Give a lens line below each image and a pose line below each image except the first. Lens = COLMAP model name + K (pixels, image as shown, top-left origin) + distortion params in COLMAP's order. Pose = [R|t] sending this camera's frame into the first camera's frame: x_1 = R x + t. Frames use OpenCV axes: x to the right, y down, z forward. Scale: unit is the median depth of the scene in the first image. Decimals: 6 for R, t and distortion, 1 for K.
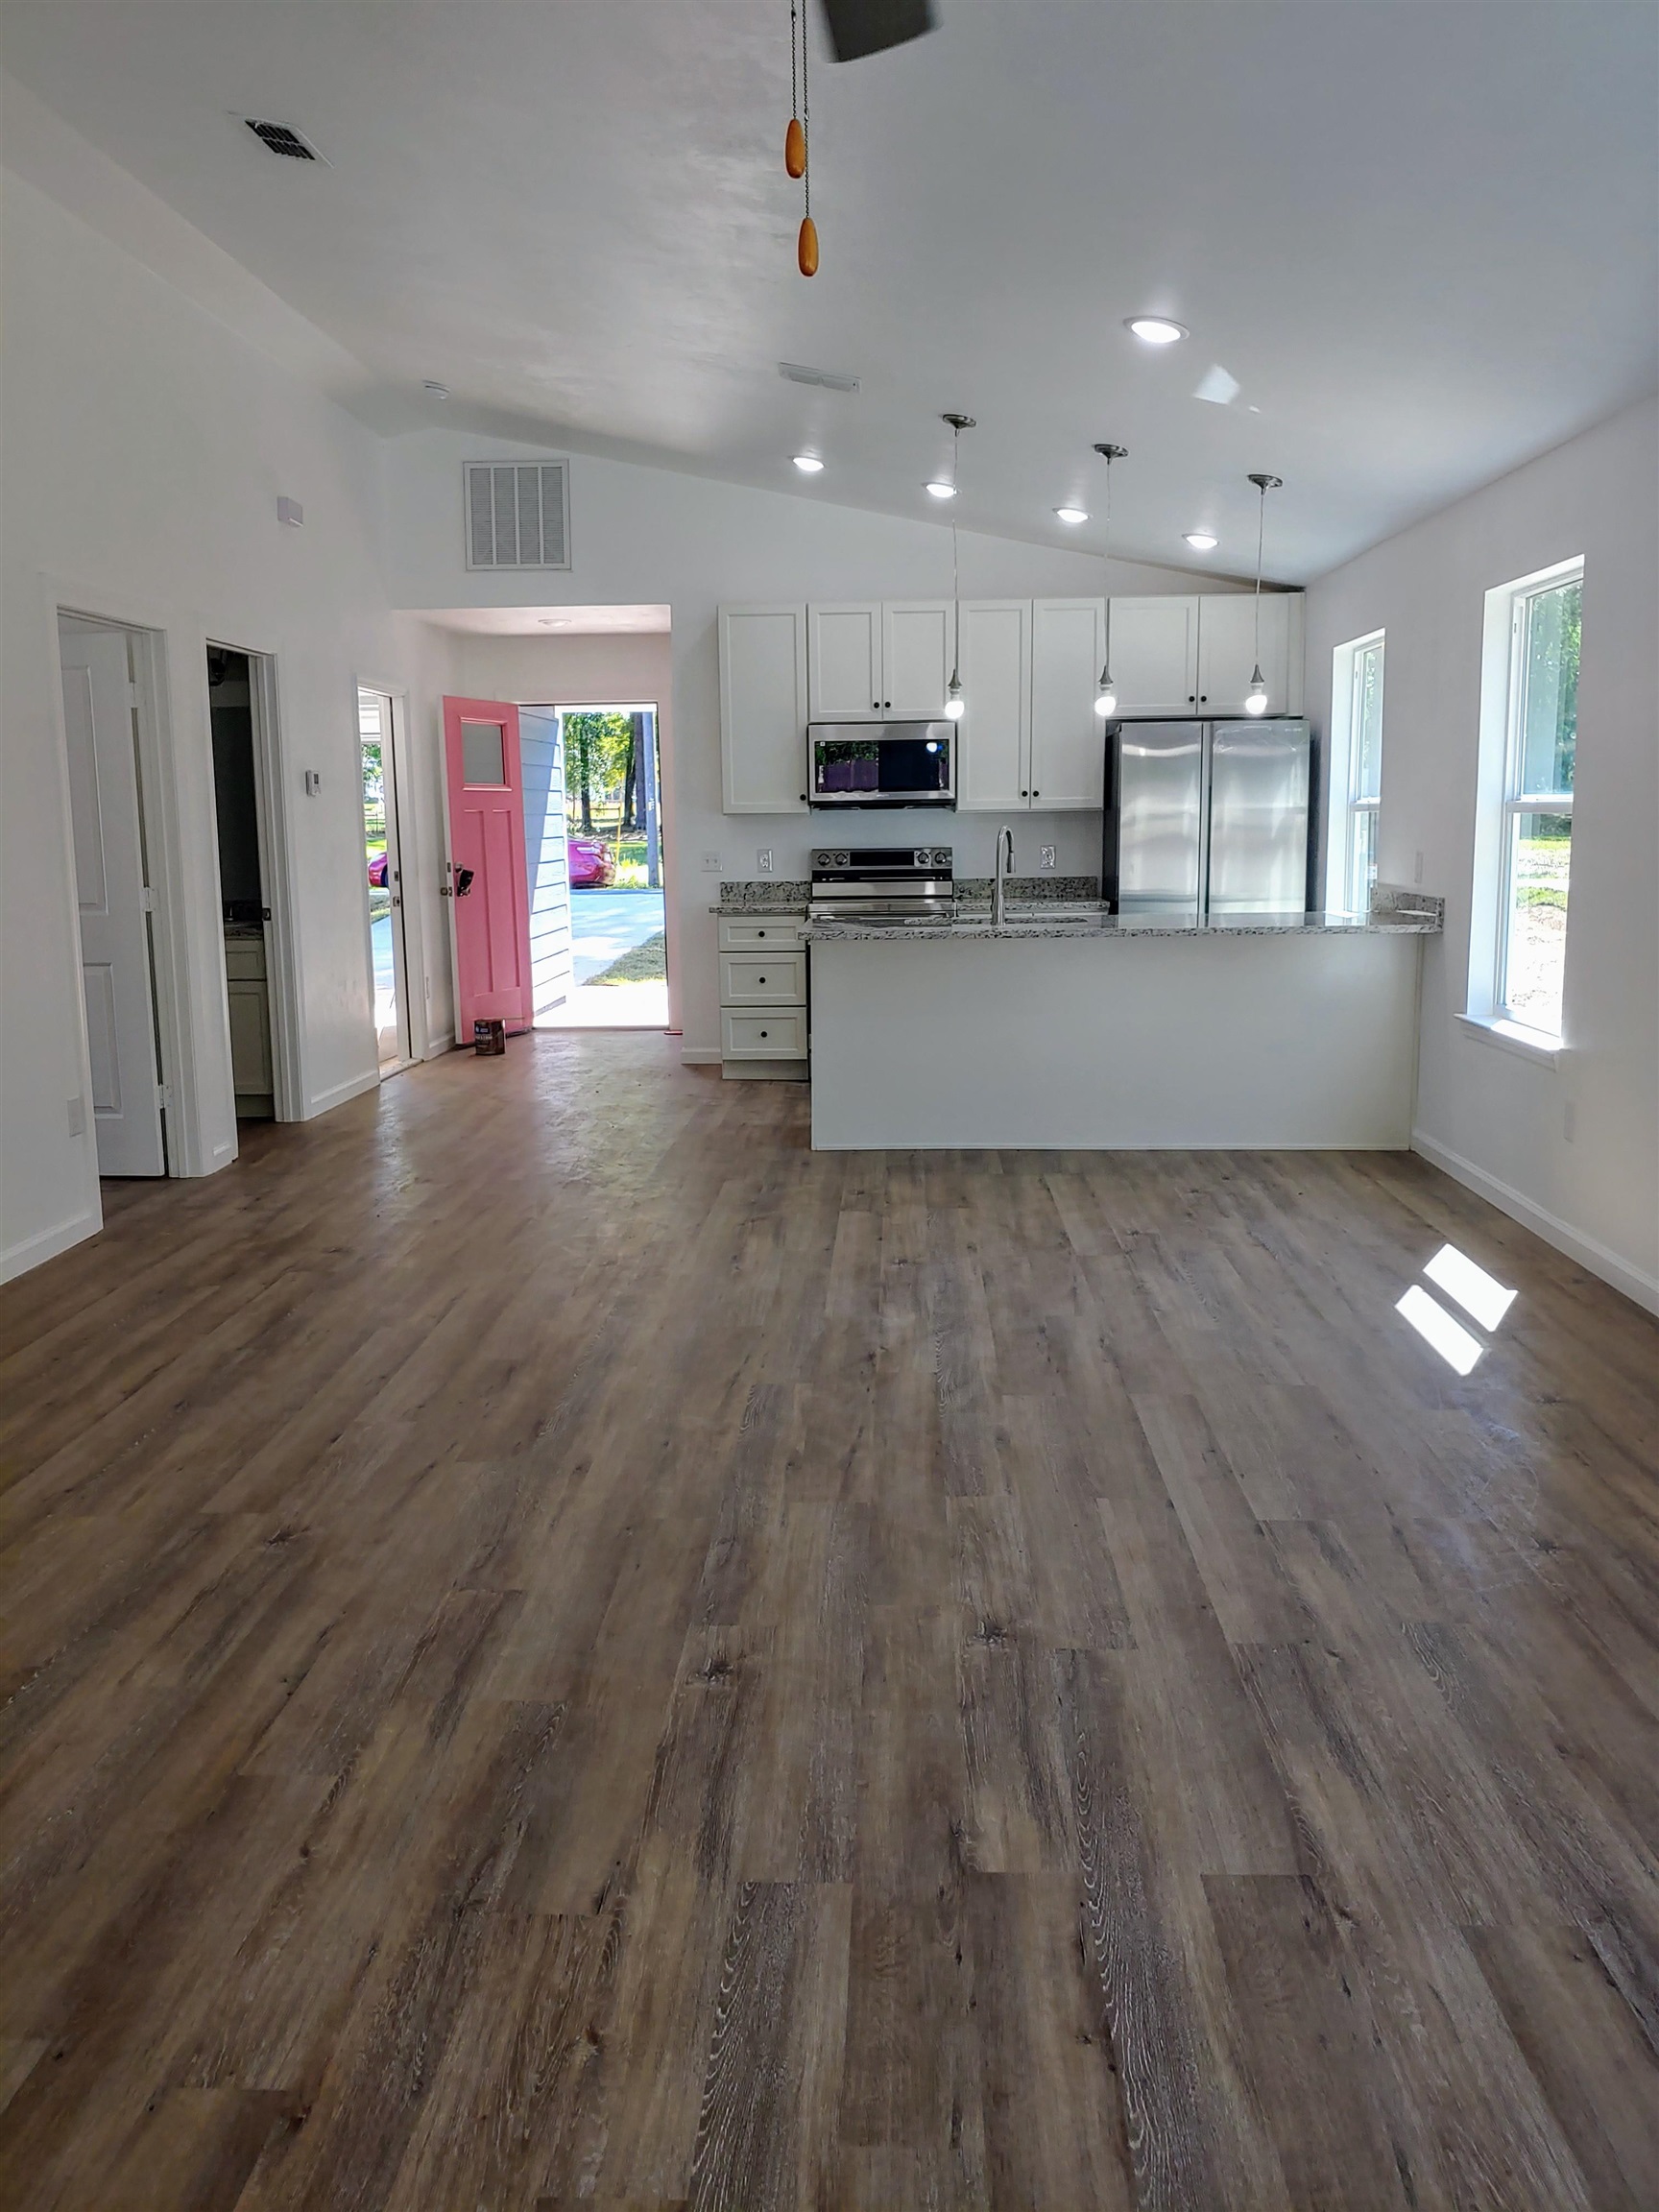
lens RADIAL K [[1686.0, 0, 846.9], [0, 1686.0, 1098.4], [0, 0, 1]] dist [-0.013049, 0.007055]
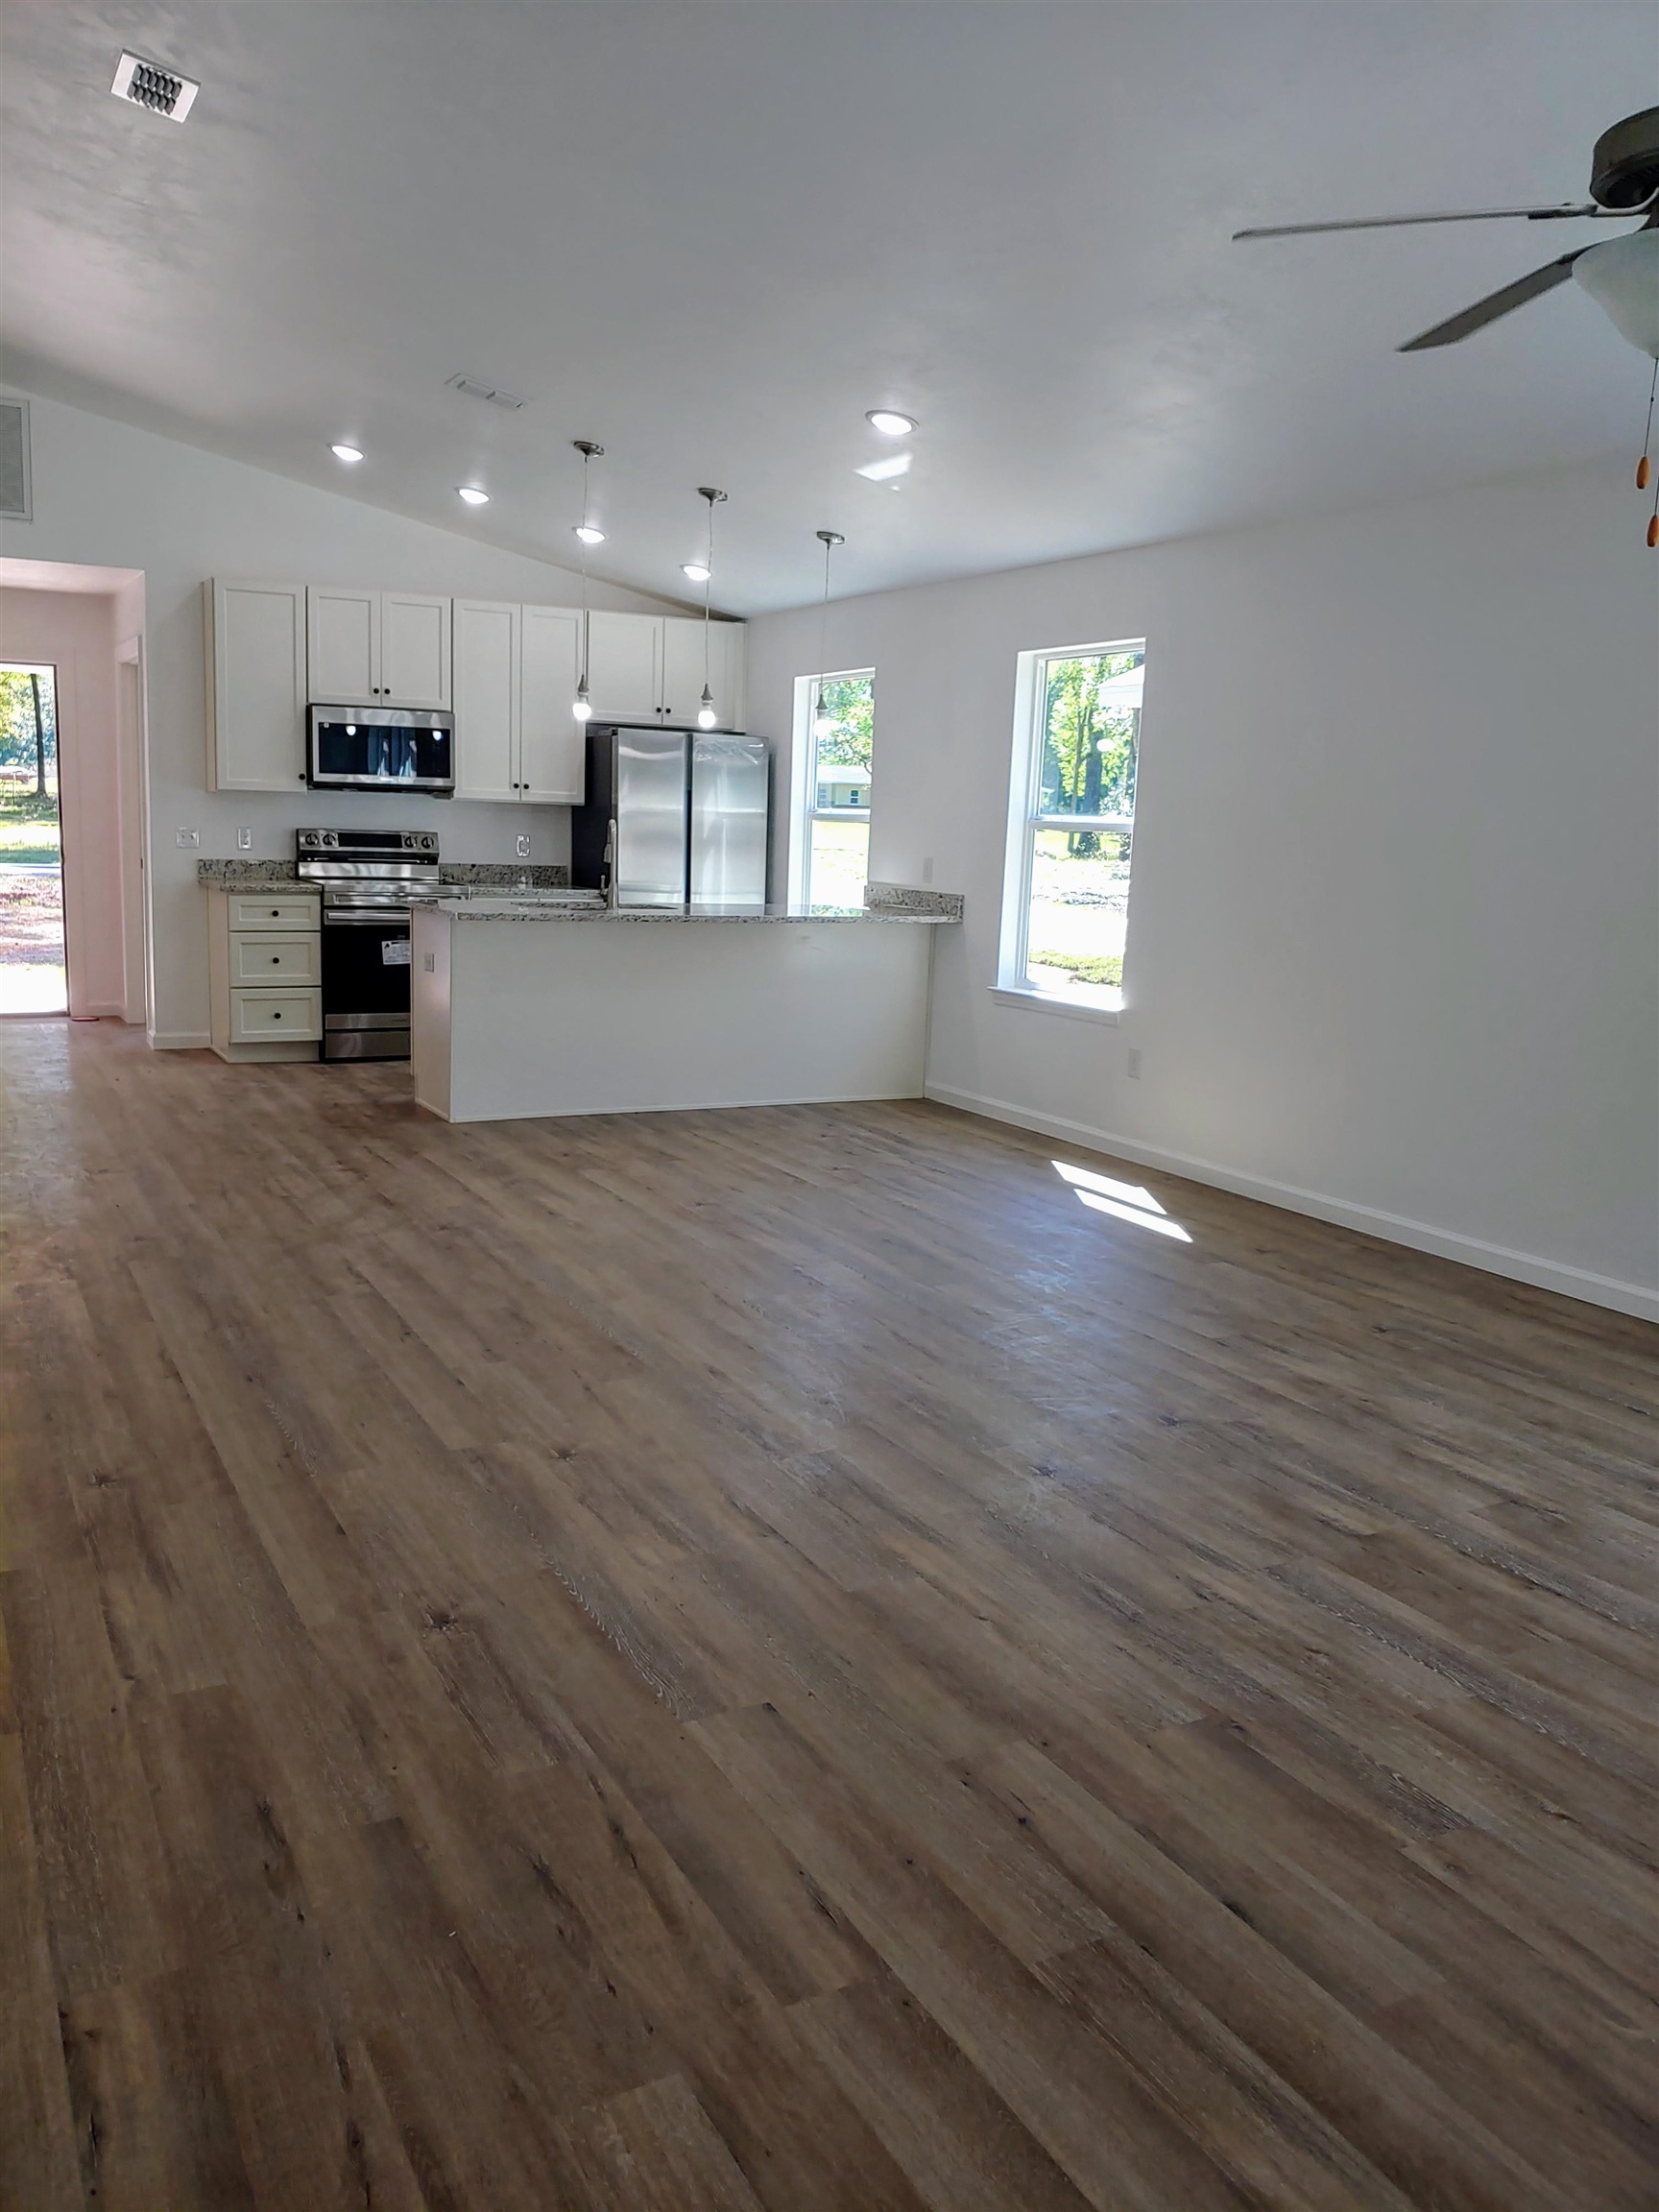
lens RADIAL K [[1686.0, 0, 820.1], [0, 1686.0, 1102.4], [0, 0, 1]] dist [-0.013049, 0.007055]
pose [[0.856280, -0.040746, 0.514902, -0.374514], [0.035566, 0.999169, 0.019921, 0.006780], [-0.515286, 0.001255, 0.857018, -0.017820]]
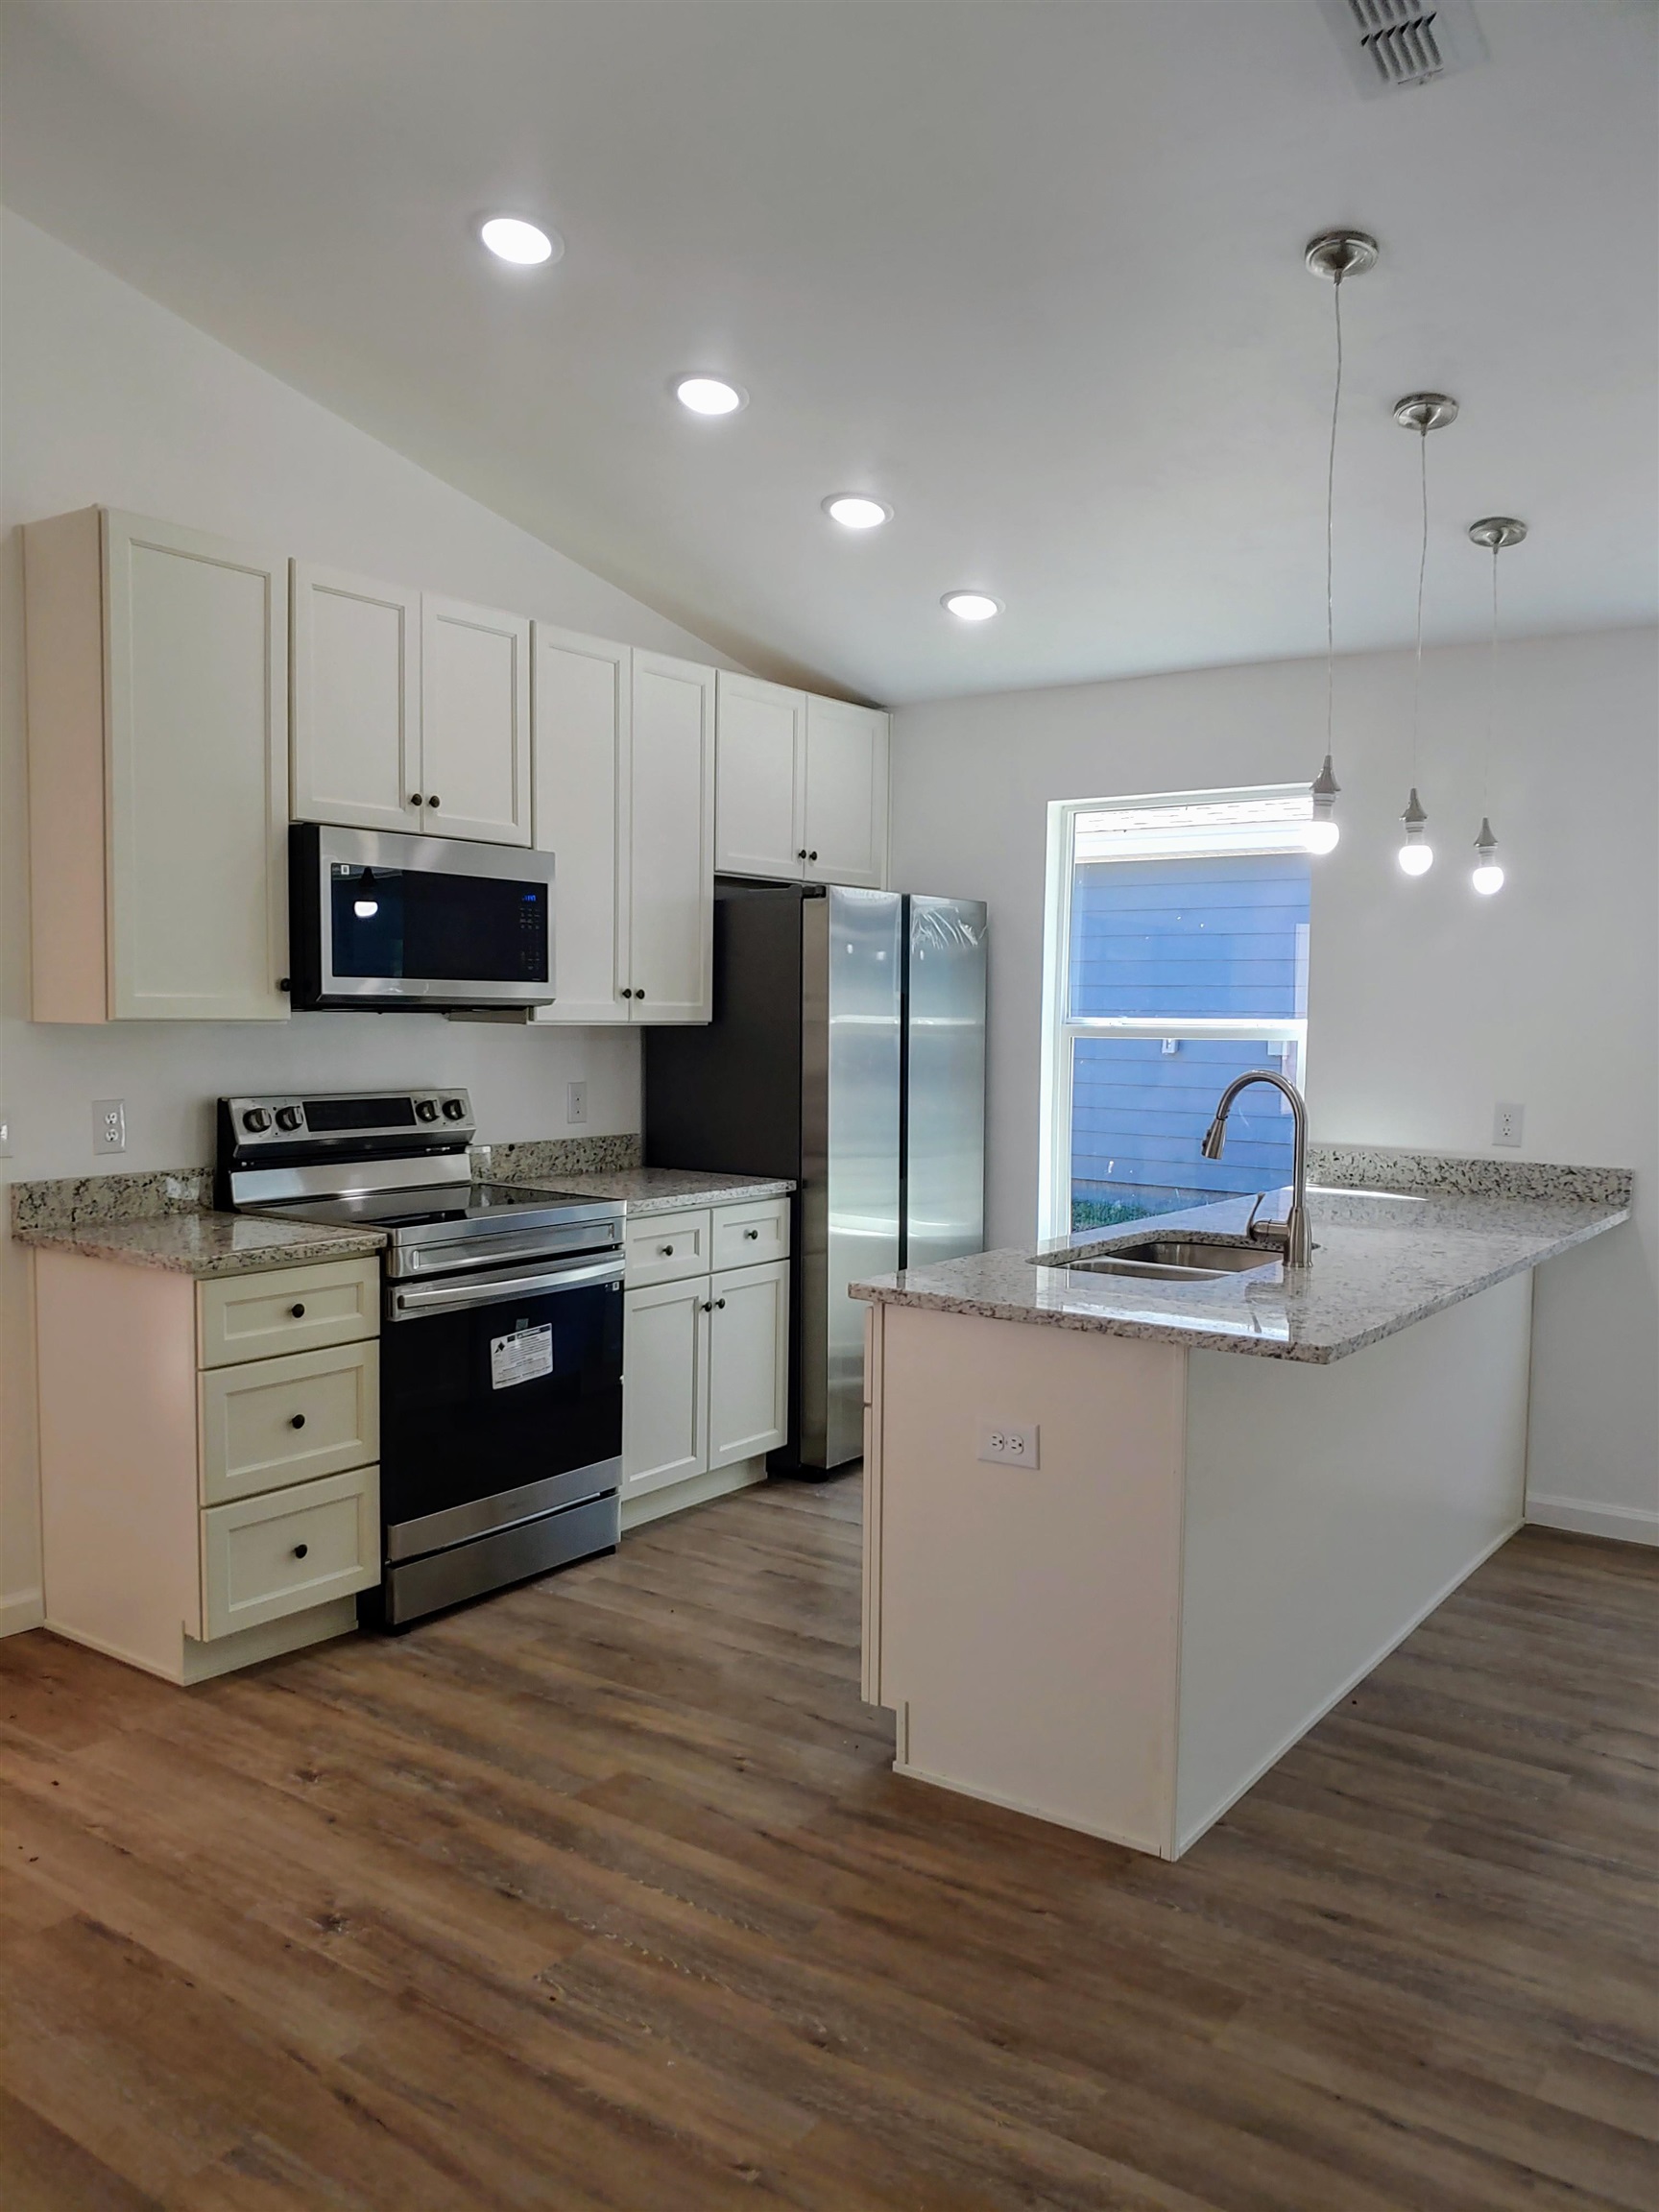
lens RADIAL K [[1686.0, 0, 808.8], [0, 1686.0, 1115.8], [0, 0, 1]] dist [-0.013049, 0.007055]
pose [[0.547965, -0.030861, 0.835932, -0.420065], [0.115723, 0.992507, -0.039217, -0.146956], [-0.828458, 0.118226, 0.547431, 0.854589]]
